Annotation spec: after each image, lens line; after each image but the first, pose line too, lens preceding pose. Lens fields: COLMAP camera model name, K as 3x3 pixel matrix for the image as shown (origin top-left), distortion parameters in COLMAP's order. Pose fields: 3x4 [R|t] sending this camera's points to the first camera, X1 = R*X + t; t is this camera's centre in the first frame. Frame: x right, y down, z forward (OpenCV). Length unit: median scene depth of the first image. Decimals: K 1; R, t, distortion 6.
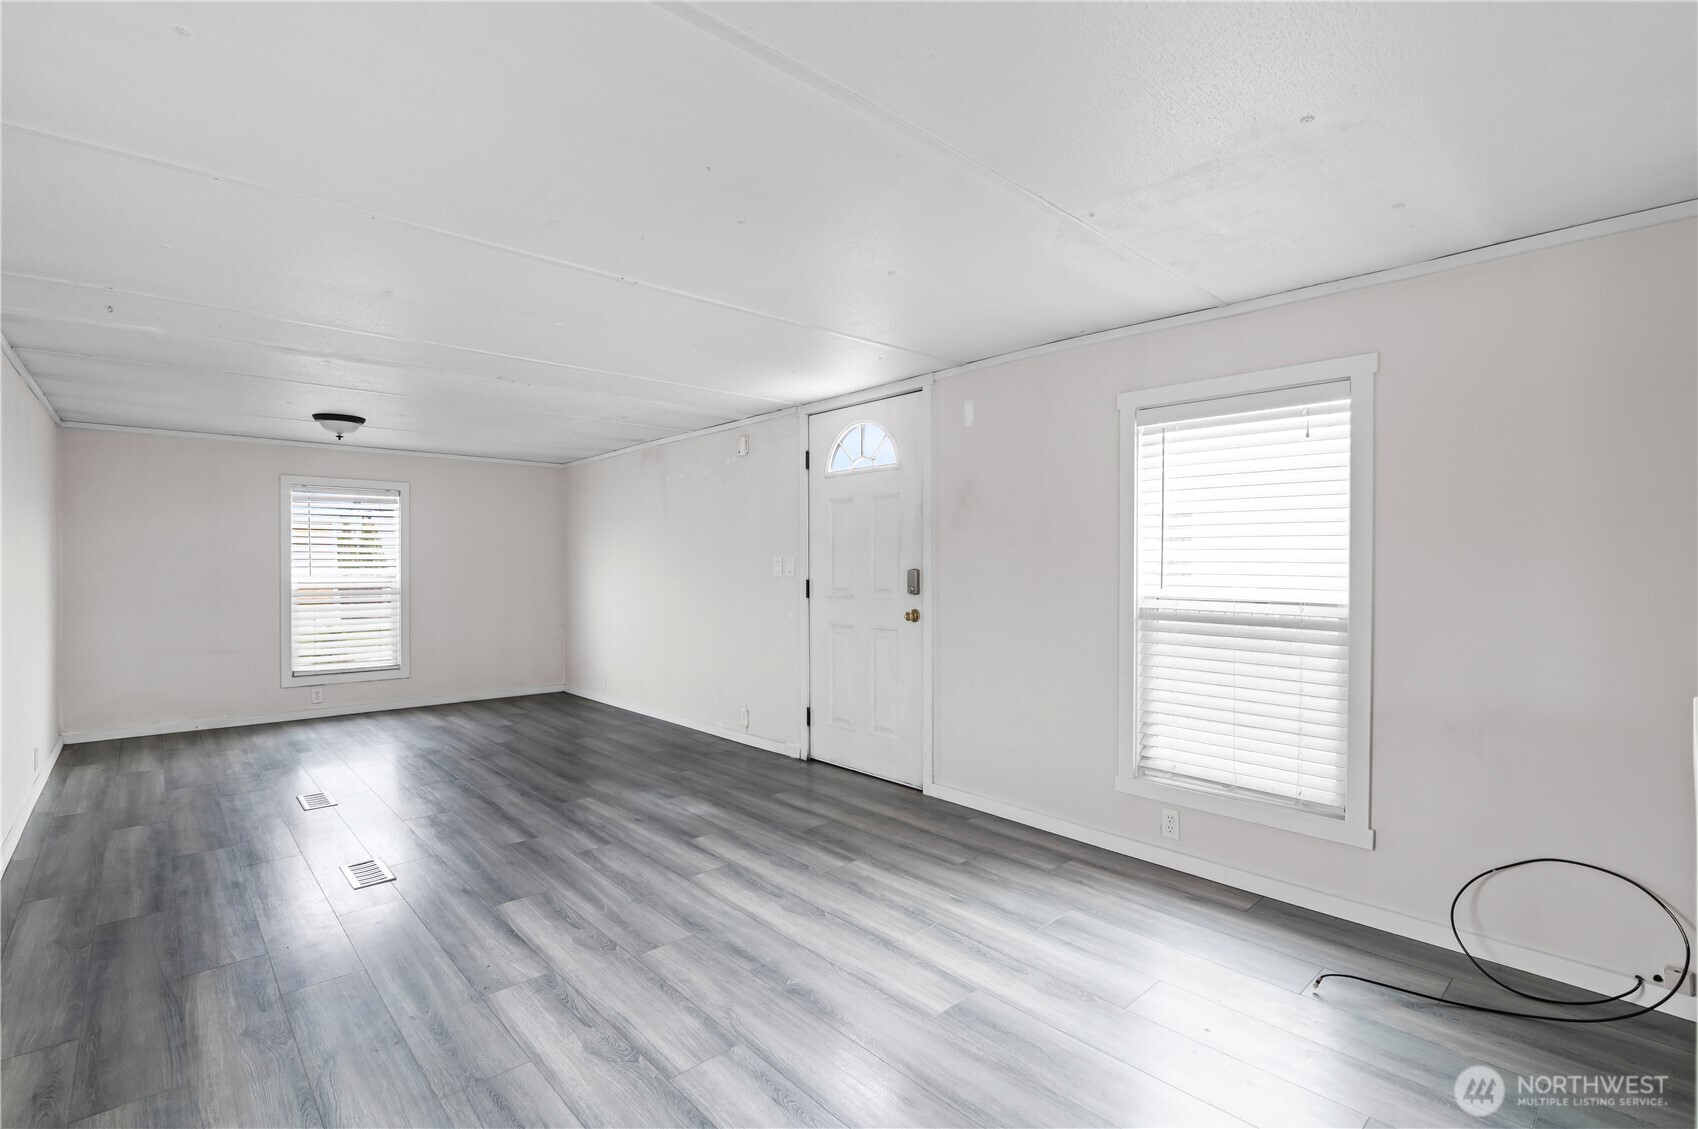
lens RADIAL K [[777.9, 0, 850.3], [0, 777.9, 573.9], [0, 0, 1]] dist [-0.020516, 0.000564]
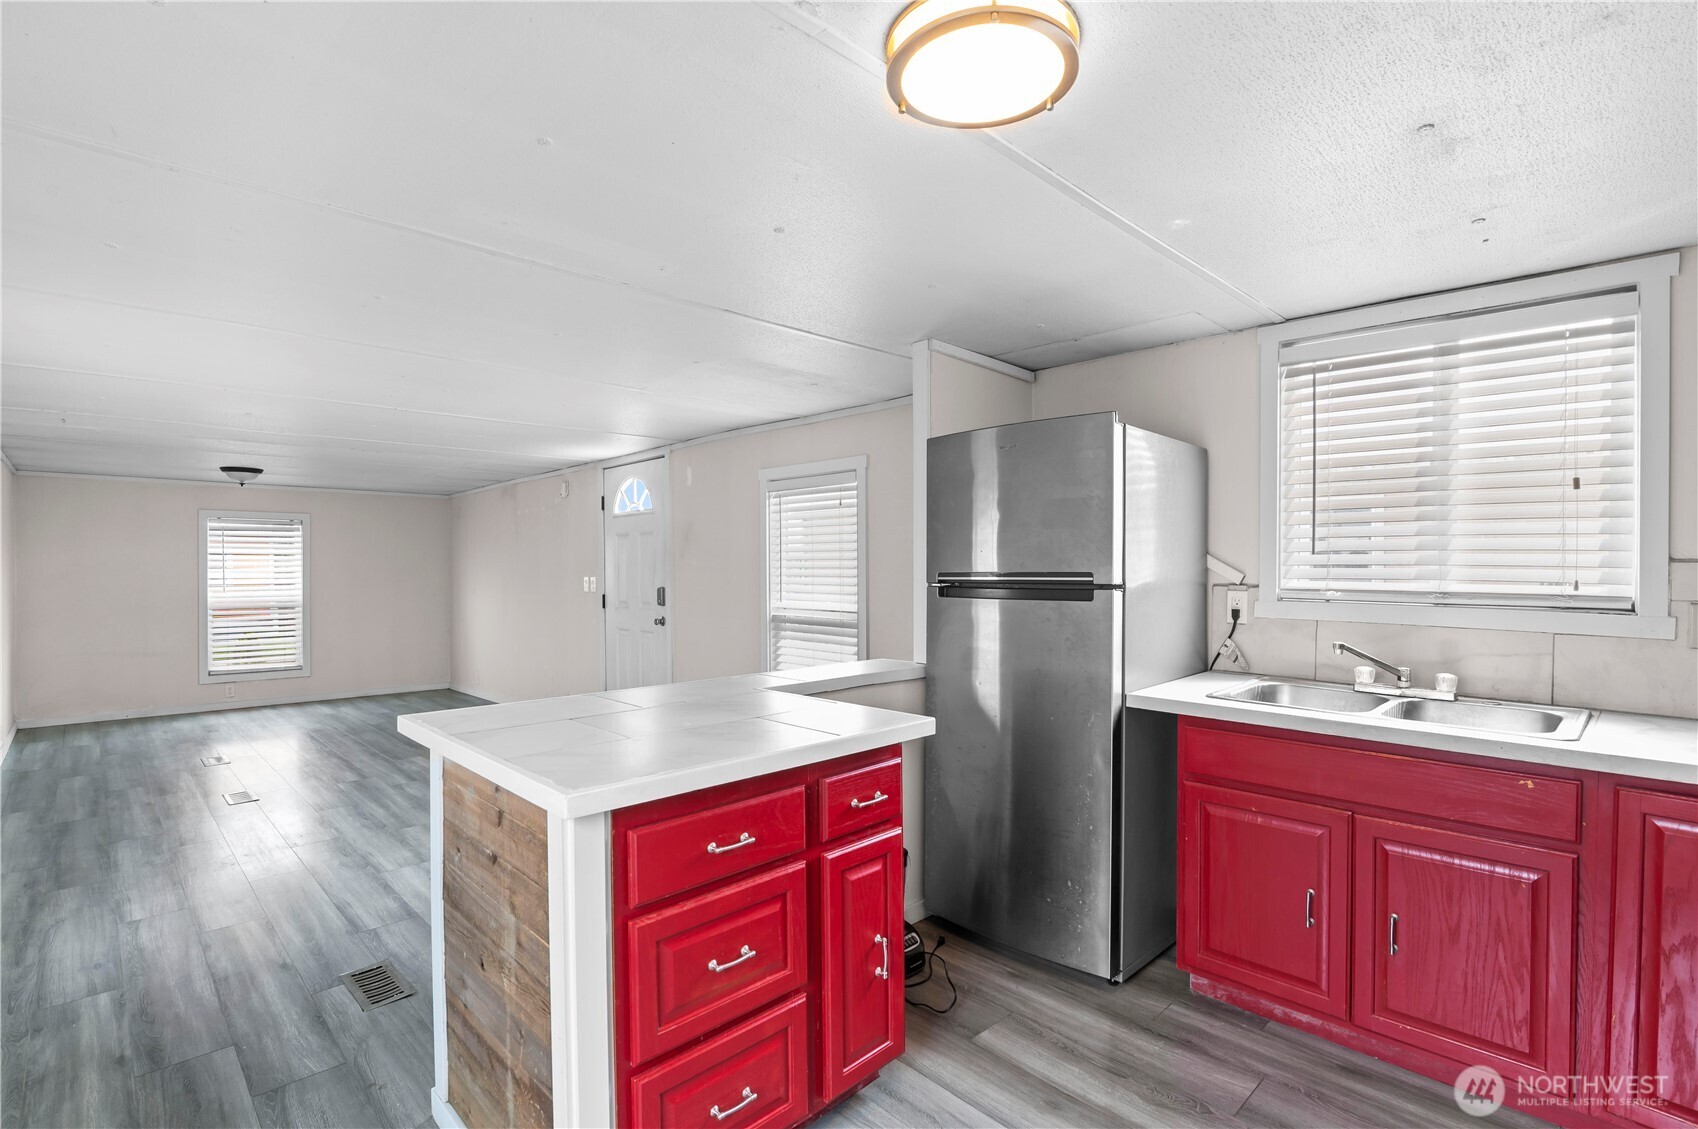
lens RADIAL K [[802.0, 0, 851.9], [0, 802.0, 572.9], [0, 0, 1]] dist [-0.018996, 0.000339]
pose [[0.999532, -0.004560, 0.030253, 0.373270], [0.004857, 0.999941, -0.009736, -0.015579], [-0.030206, 0.009879, 0.999495, -0.415714]]
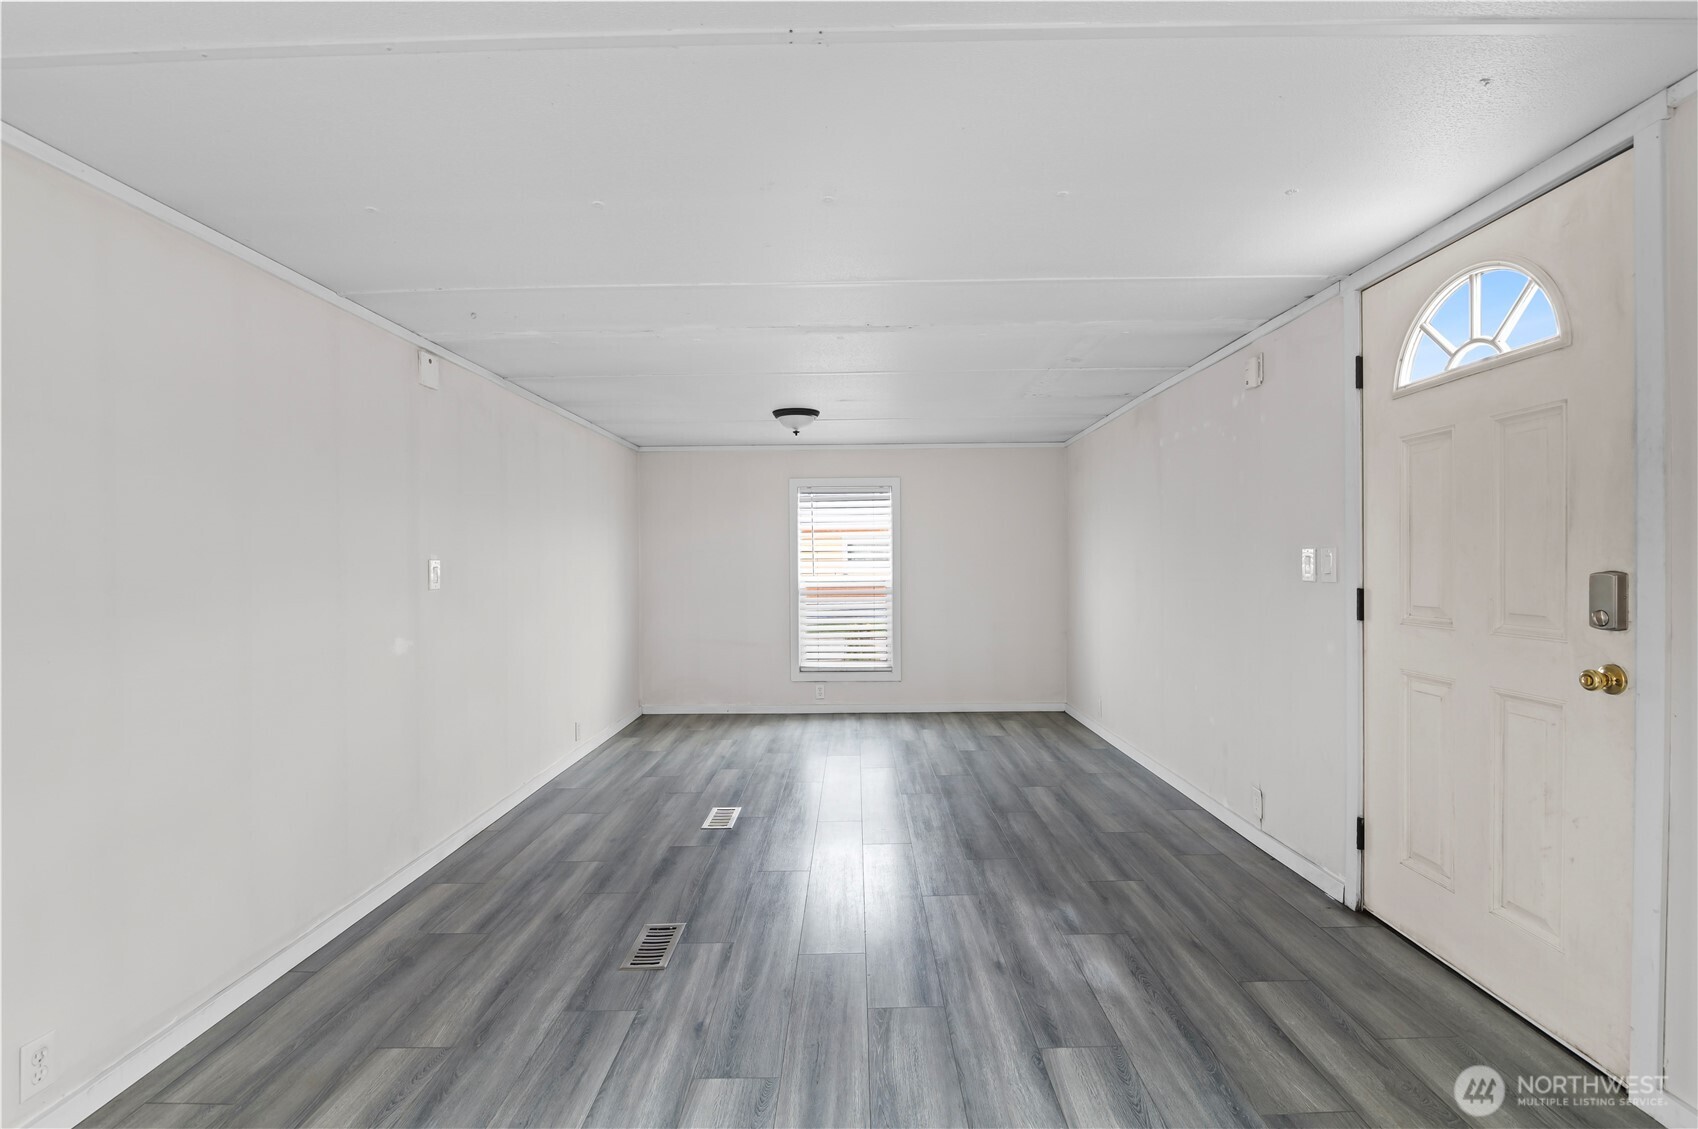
lens RADIAL K [[777.9, 0, 850.3], [0, 777.9, 573.9], [0, 0, 1]] dist [-0.020516, 0.000564]
pose [[0.734004, 0.003314, -0.679137, 0.059808], [0.001156, 0.999981, 0.006129, -0.007594], [0.679144, -0.005284, 0.733986, 0.404783]]
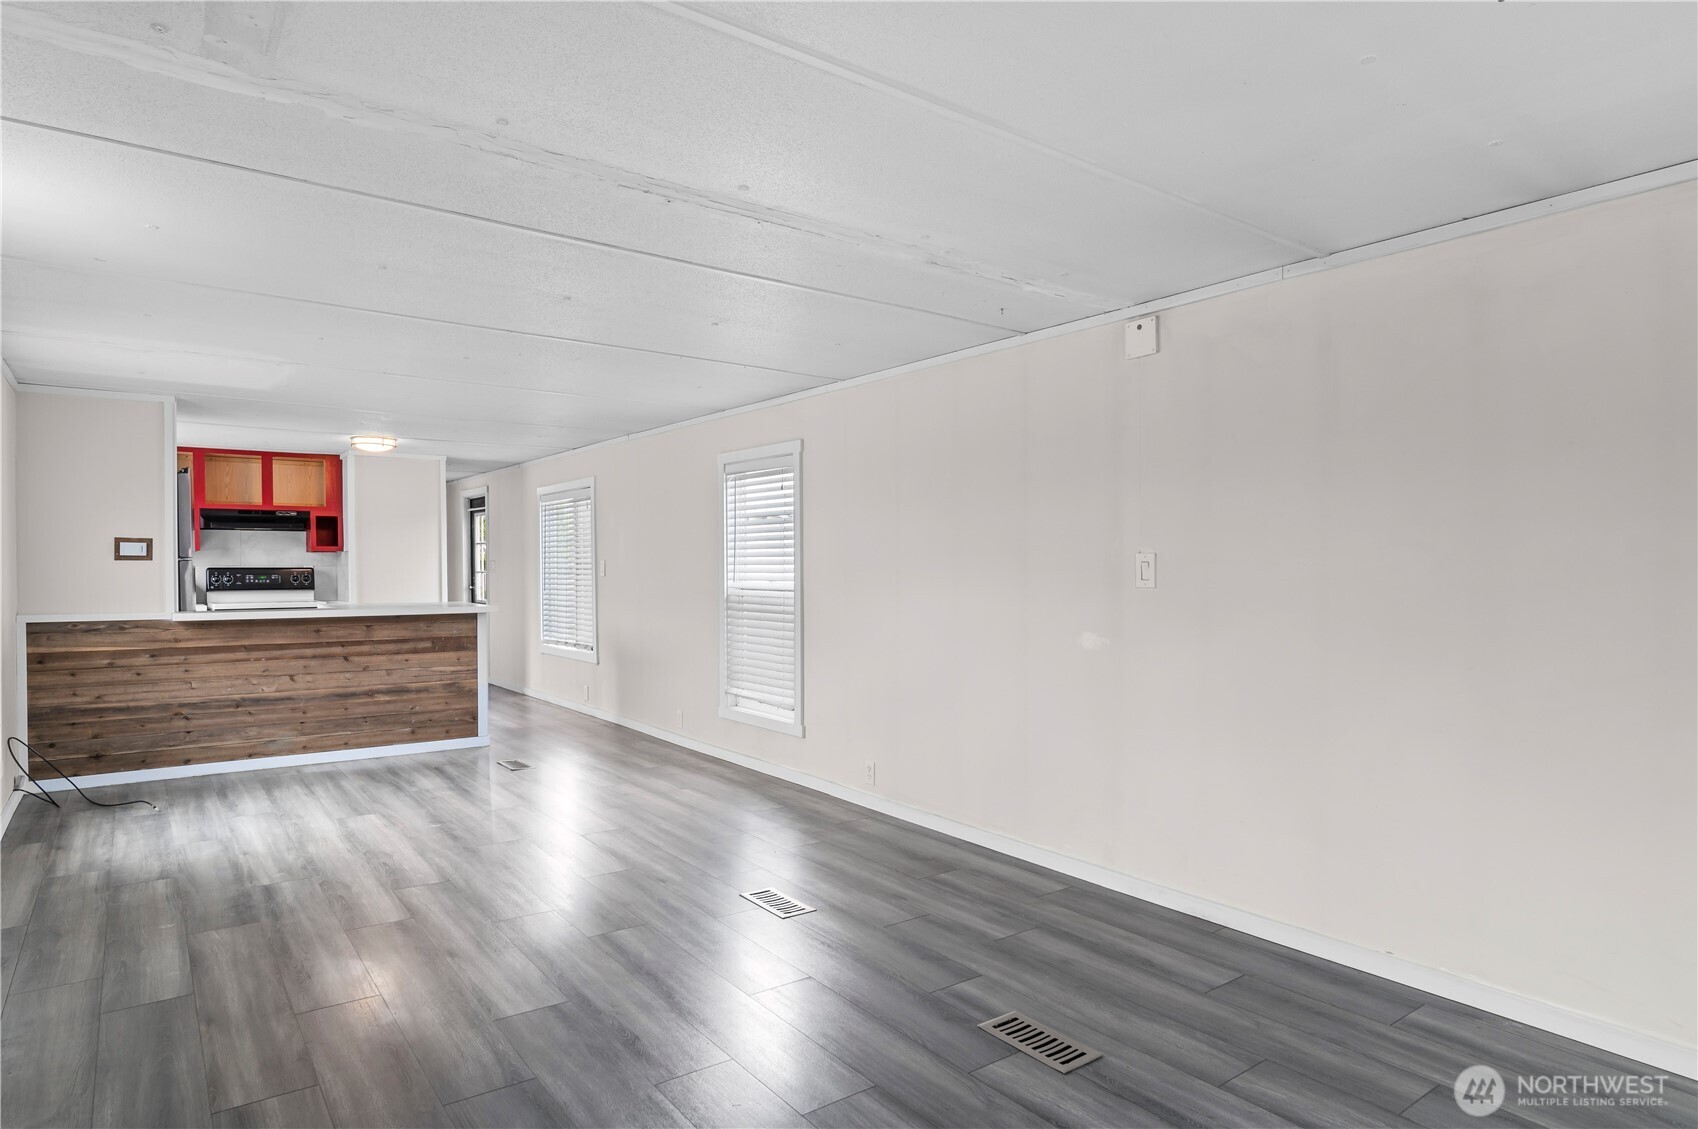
lens RADIAL K [[967.0, 0, 849.0], [0, 967.0, 564.5], [0, 0, 1]] dist [-0.003024, -0.000285]
pose [[-0.994624, 0.002563, 0.103520, -0.621167], [0.004274, 0.999858, 0.016310, -0.022600], [-0.103464, 0.016665, -0.994494, 1.586781]]
